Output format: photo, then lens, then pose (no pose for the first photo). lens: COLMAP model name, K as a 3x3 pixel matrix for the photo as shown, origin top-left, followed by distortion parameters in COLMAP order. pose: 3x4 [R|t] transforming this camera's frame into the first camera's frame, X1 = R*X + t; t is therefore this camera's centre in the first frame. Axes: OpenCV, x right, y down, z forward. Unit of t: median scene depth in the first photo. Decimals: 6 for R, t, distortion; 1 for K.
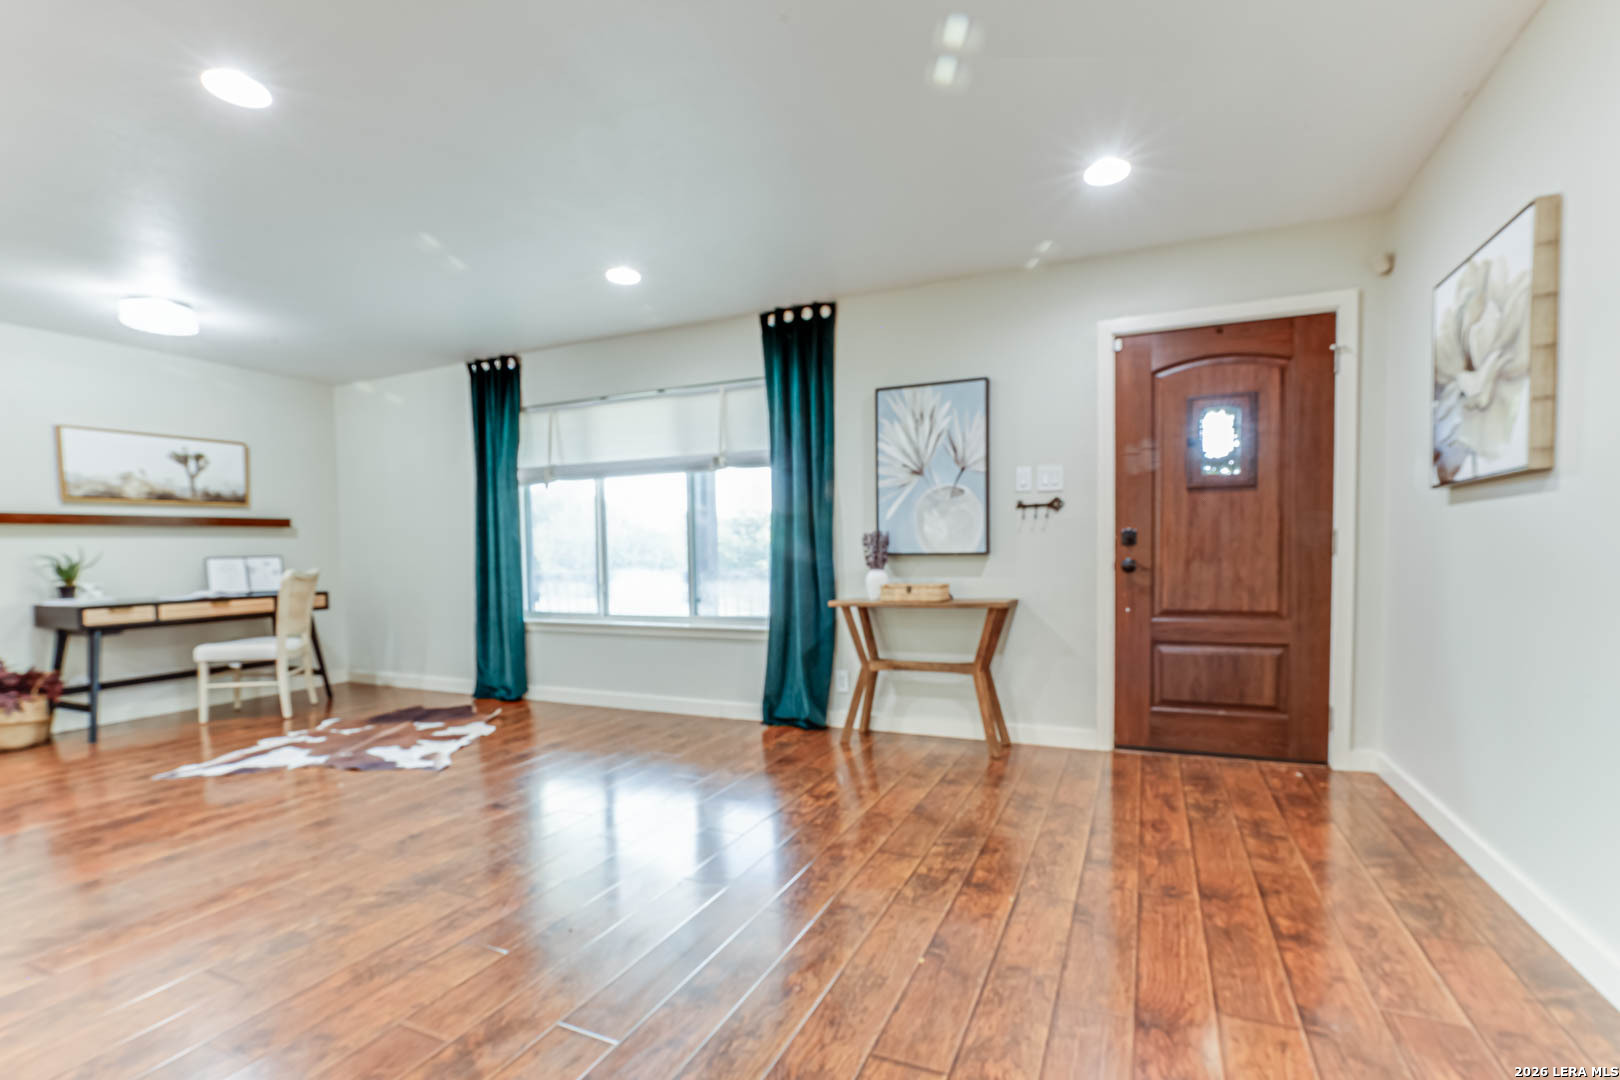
lens RADIAL K [[738.0, 0, 804.5], [0, 738.0, 596.0], [0, 0, 1]] dist [-0.010177, 0.001639]
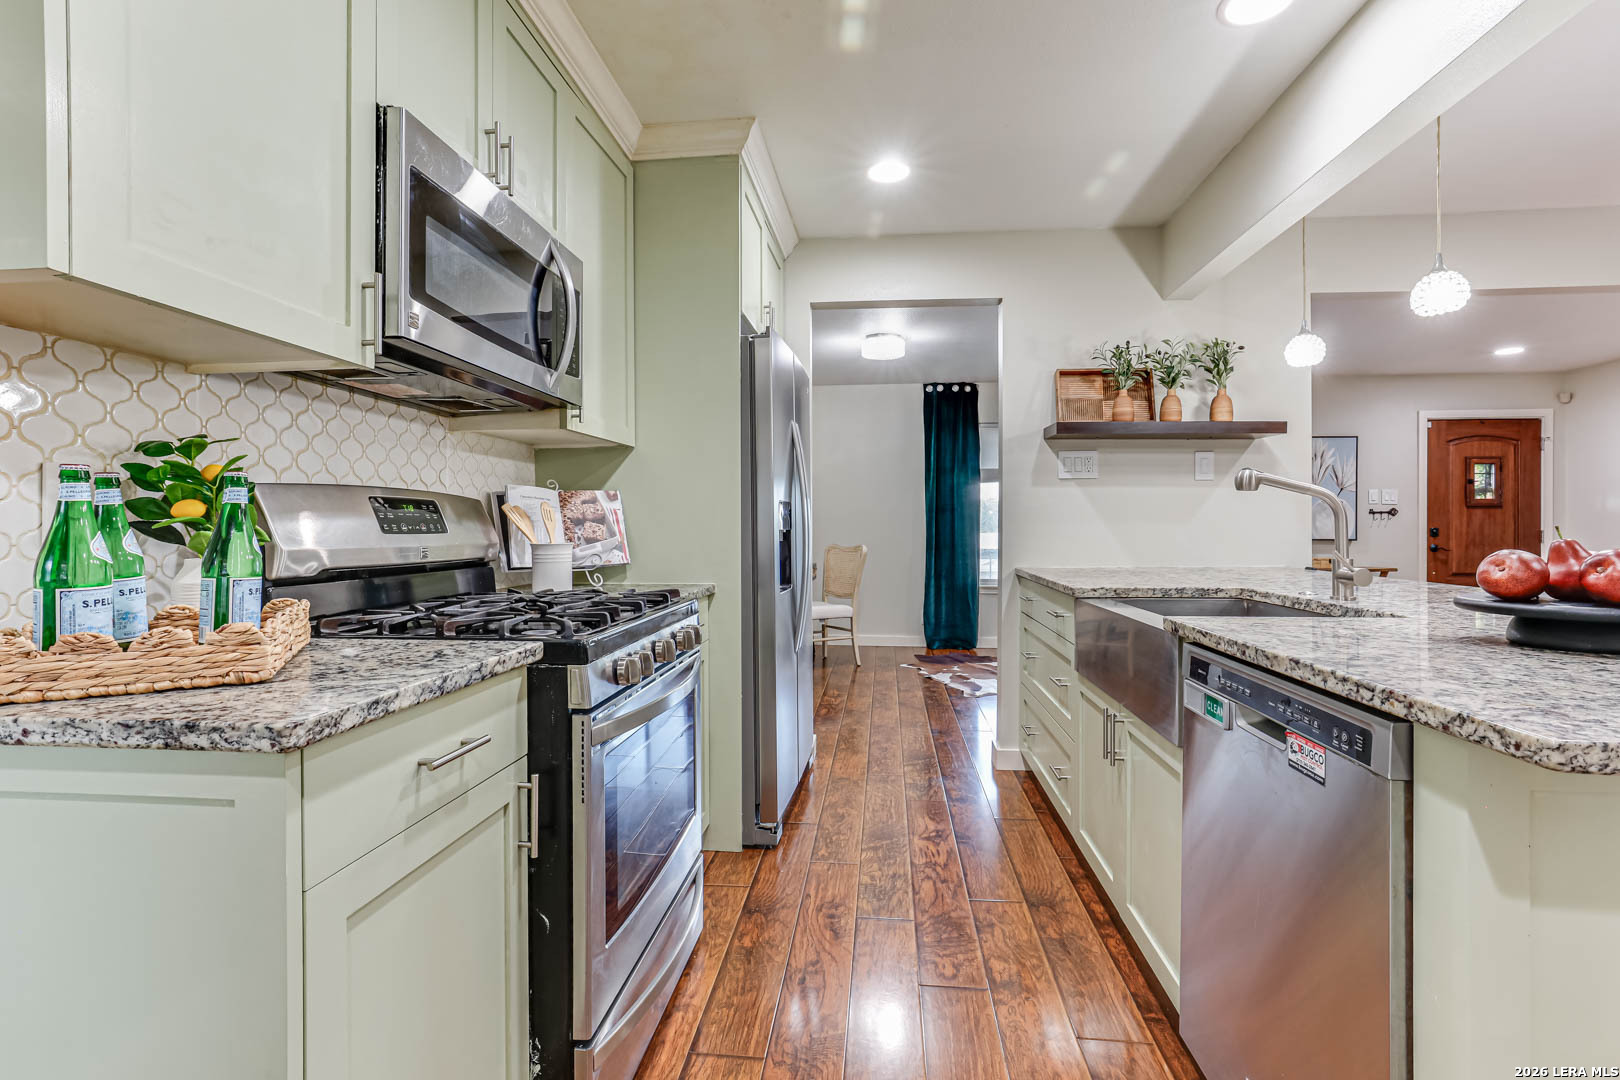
lens RADIAL K [[738.0, 0, 813.9], [0, 738.0, 530.1], [0, 0, 1]] dist [-0.010177, 0.001639]
pose [[0.946524, 0.019133, 0.322065, -1.372269], [0.002082, 0.997857, -0.065399, 0.024428], [-0.322626, 0.062573, 0.944456, -0.164969]]
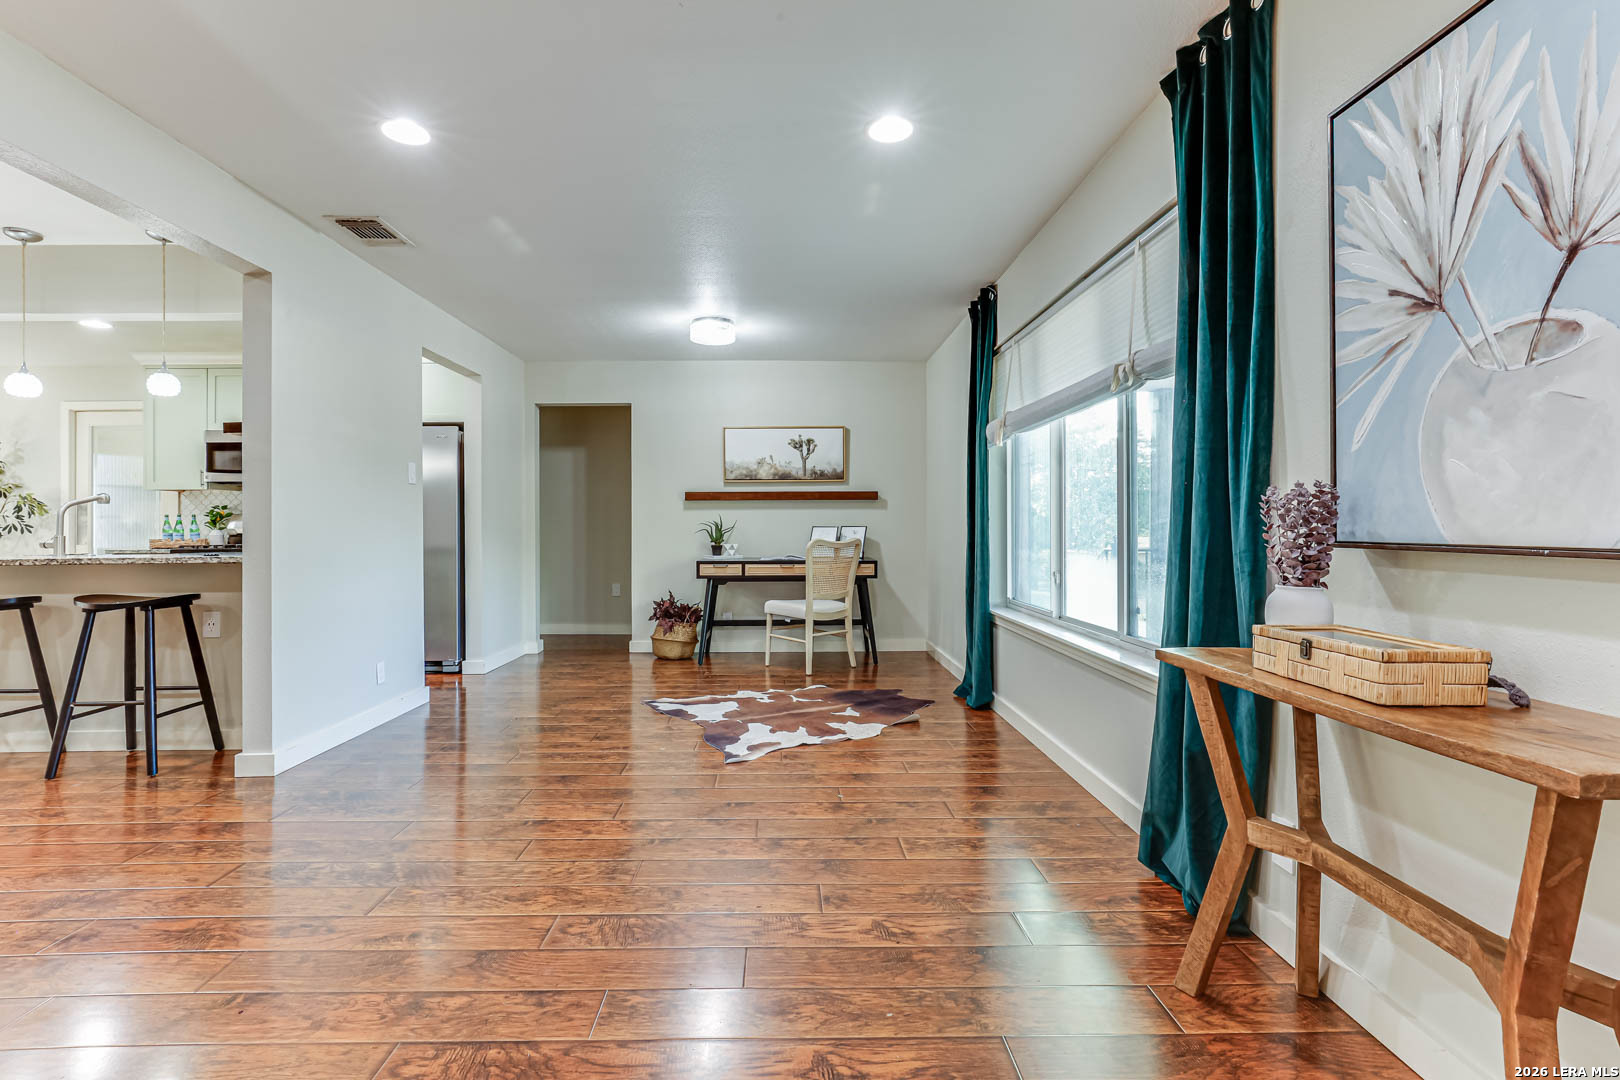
lens RADIAL K [[738.0, 0, 800.1], [0, 738.0, 530.7], [0, 0, 1]] dist [-0.010177, 0.001639]
pose [[0.436289, 0.019721, -0.899591, 0.321207], [-0.062370, 0.998018, -0.008370, -0.043431], [0.897643, 0.059759, 0.436654, 0.593038]]
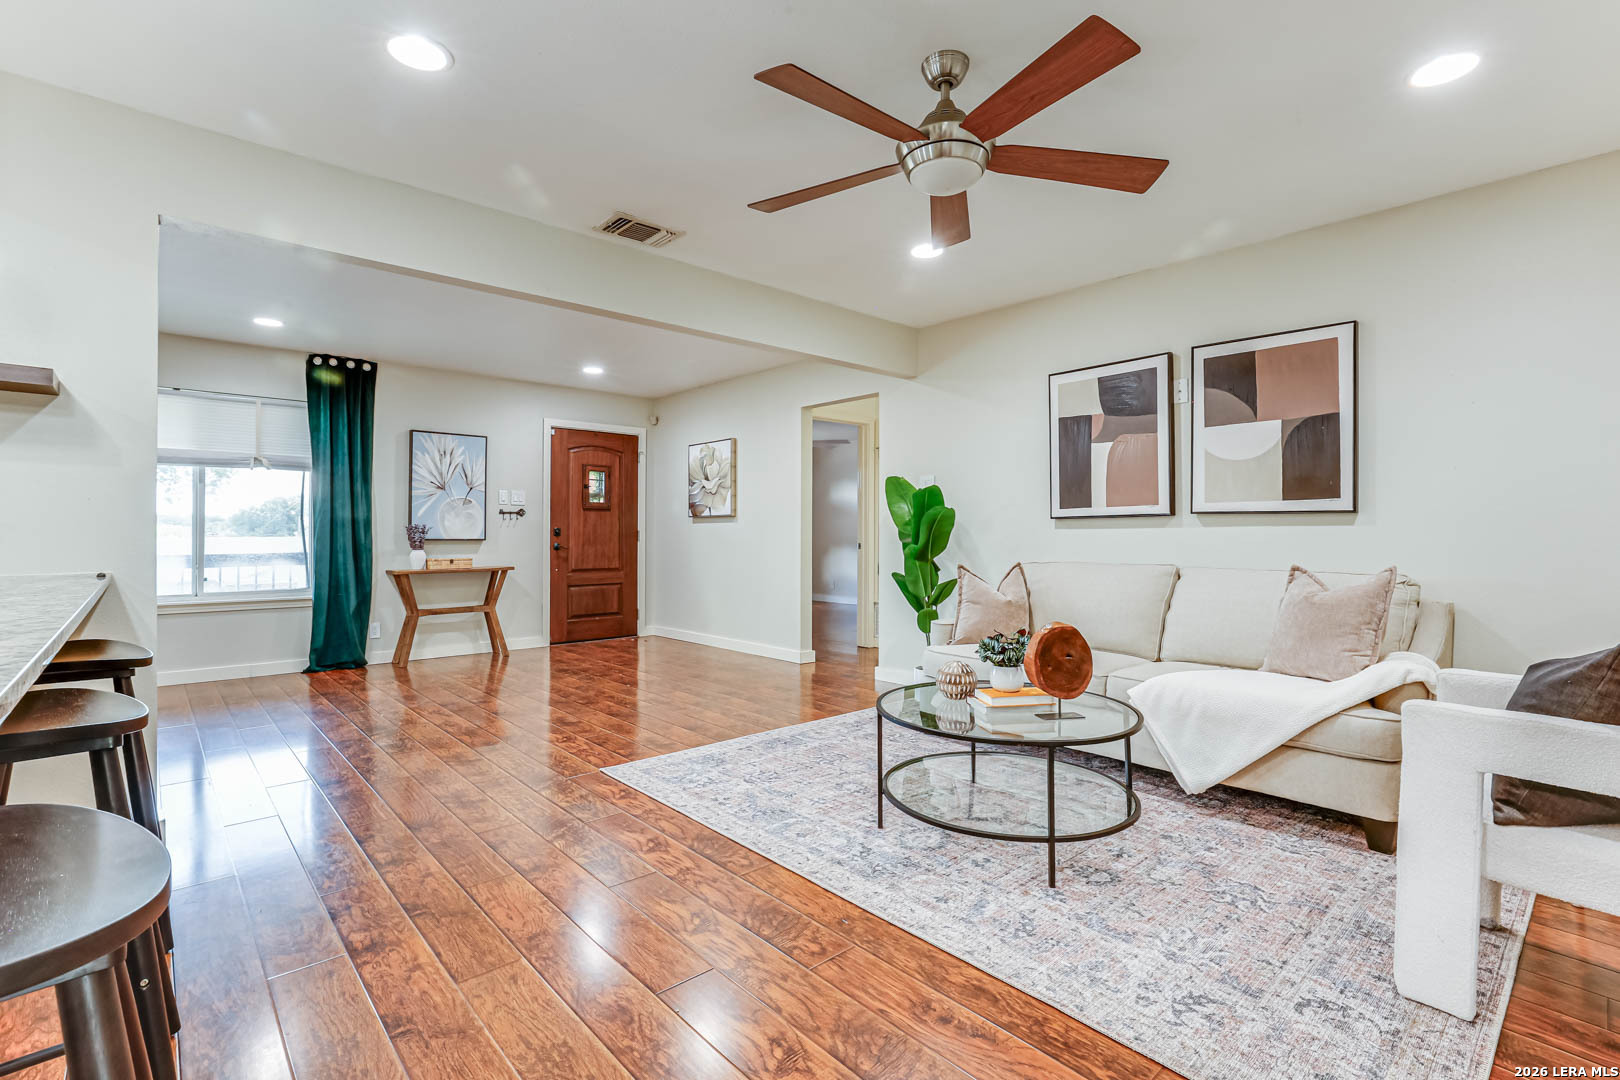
lens RADIAL K [[738.0, 0, 801.5], [0, 738.0, 526.7], [0, 0, 1]] dist [-0.010177, 0.001639]
pose [[0.398022, 0.026122, 0.917004, -0.947764], [0.051338, 0.997394, -0.050695, 0.032473], [-0.915938, 0.067254, 0.395644, -0.304315]]
